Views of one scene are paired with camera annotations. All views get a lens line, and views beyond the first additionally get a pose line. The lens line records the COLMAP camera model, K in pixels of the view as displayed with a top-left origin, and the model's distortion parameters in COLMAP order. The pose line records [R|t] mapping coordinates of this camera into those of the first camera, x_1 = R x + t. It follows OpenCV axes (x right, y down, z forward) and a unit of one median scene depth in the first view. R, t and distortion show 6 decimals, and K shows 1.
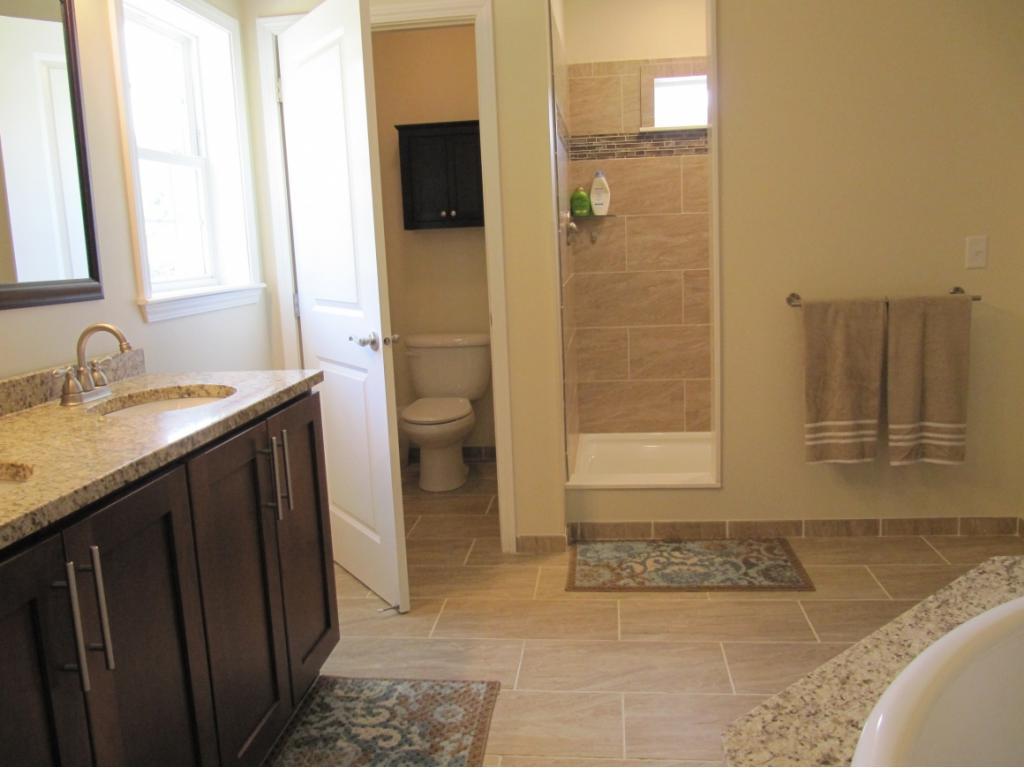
lens RADIAL K [[844.6, 0, 504.0], [0, 844.6, 385.4], [0, 0, 1]] dist [-0.050083, 0.018677]
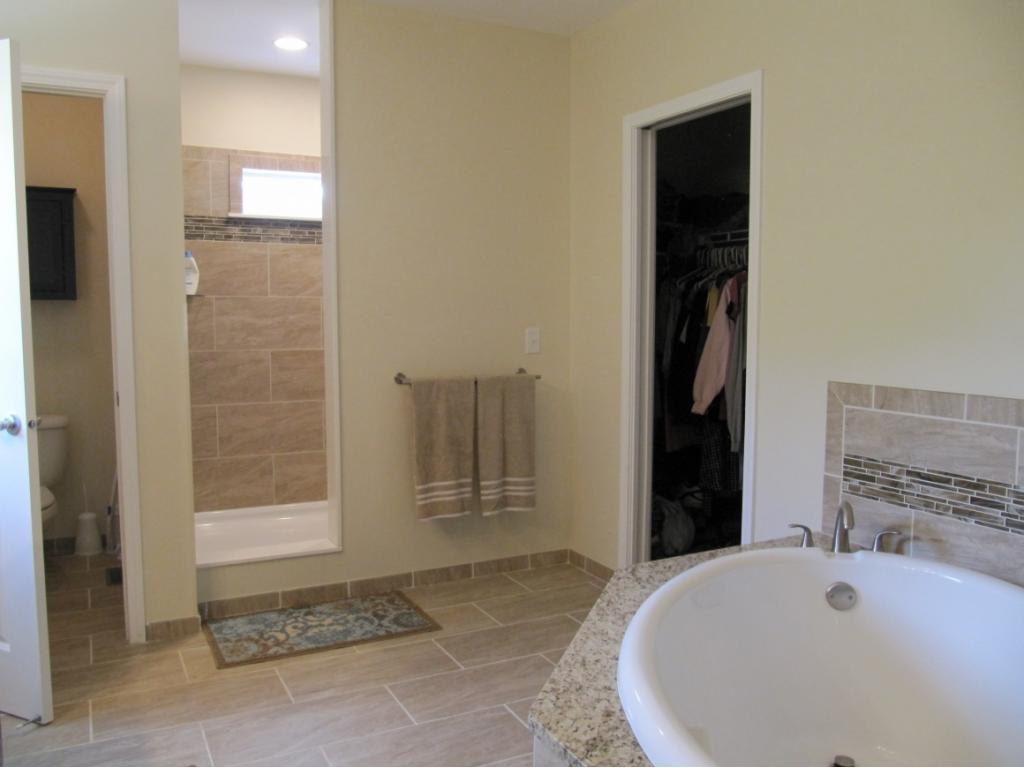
lens RADIAL K [[844.6, 0, 504.0], [0, 844.6, 385.4], [0, 0, 1]] dist [-0.050083, 0.018677]
pose [[0.831039, -0.002954, 0.556206, -0.180278], [0.053421, 0.995787, -0.074528, 0.000935], [-0.553642, 0.091648, 0.827696, -0.035756]]
